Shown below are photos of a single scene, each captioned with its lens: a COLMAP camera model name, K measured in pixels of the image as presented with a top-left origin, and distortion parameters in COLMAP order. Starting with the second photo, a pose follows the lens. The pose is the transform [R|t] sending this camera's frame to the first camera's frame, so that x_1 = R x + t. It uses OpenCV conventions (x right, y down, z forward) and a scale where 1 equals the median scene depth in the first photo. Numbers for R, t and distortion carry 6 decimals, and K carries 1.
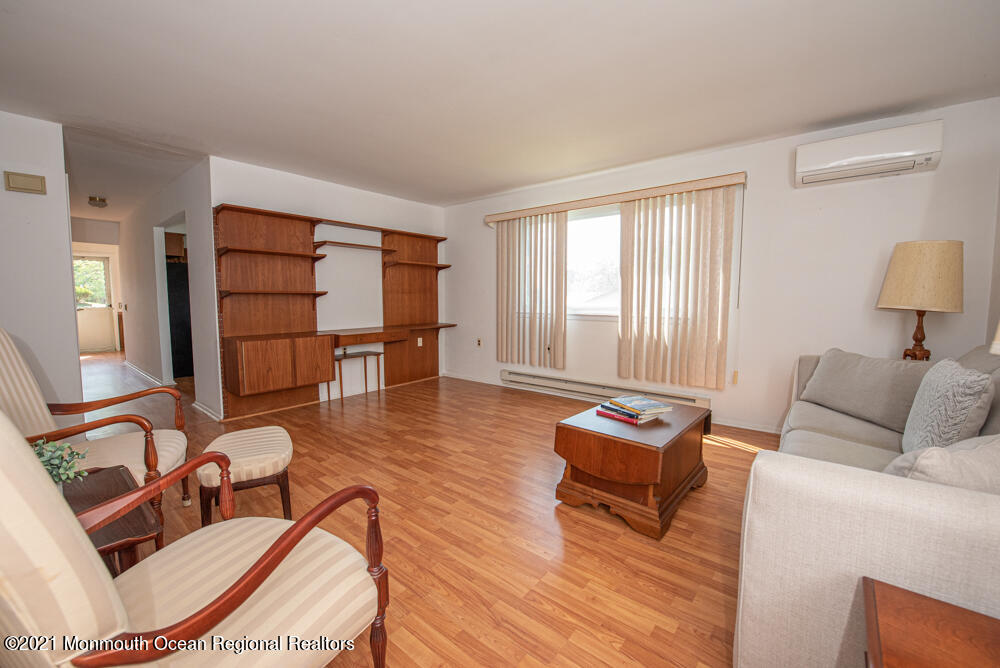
lens RADIAL K [[408.2, 0, 500.0], [0, 408.2, 334.0], [0, 0, 1]] dist [-0.023684, -0.000065]
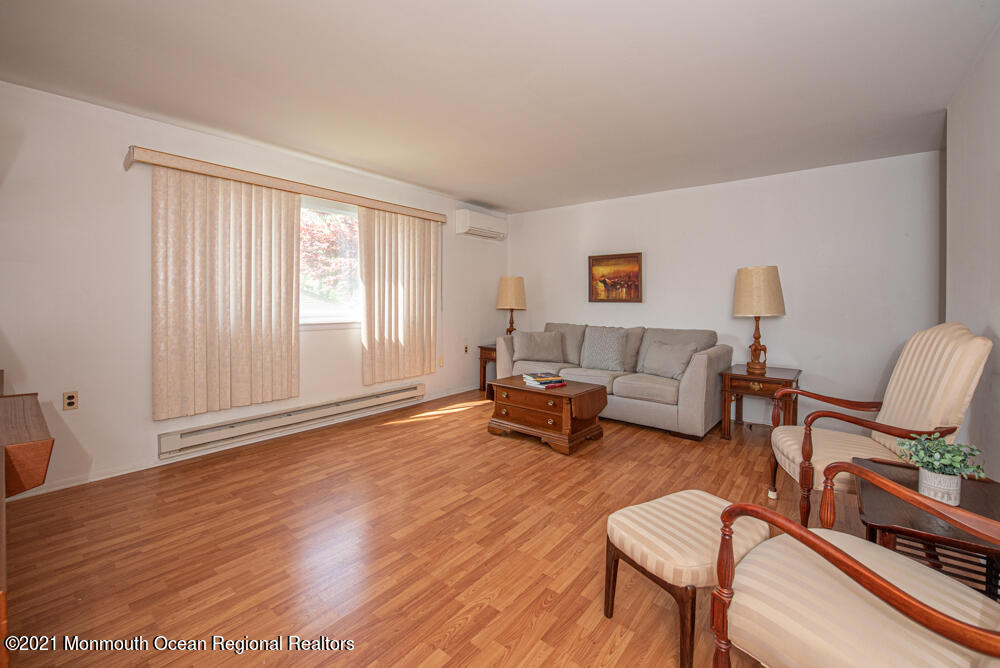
lens RADIAL K [[420.5, 0, 501.7], [0, 420.5, 315.9], [0, 0, 1]] dist [-0.017668, 0.000000]
pose [[-0.030156, -0.039065, 0.998782, -0.732209], [0.077426, 0.996142, 0.041299, -0.077640], [-0.996542, 0.078577, -0.027015, 0.723478]]
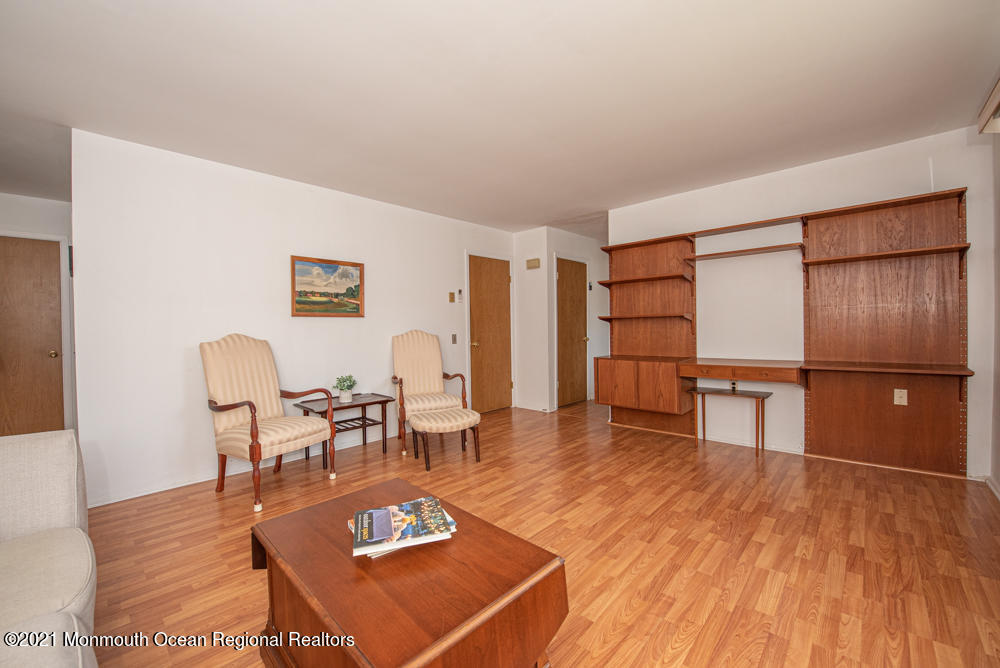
lens RADIAL K [[393.7, 0, 481.6], [0, 393.7, 329.6], [0, 0, 1]] dist [-0.011040, -0.000002]
pose [[-0.096631, 0.006449, -0.995299, 0.518139], [-0.067647, 0.997624, 0.013031, -0.054774], [0.993019, 0.068588, -0.095965, 0.700174]]
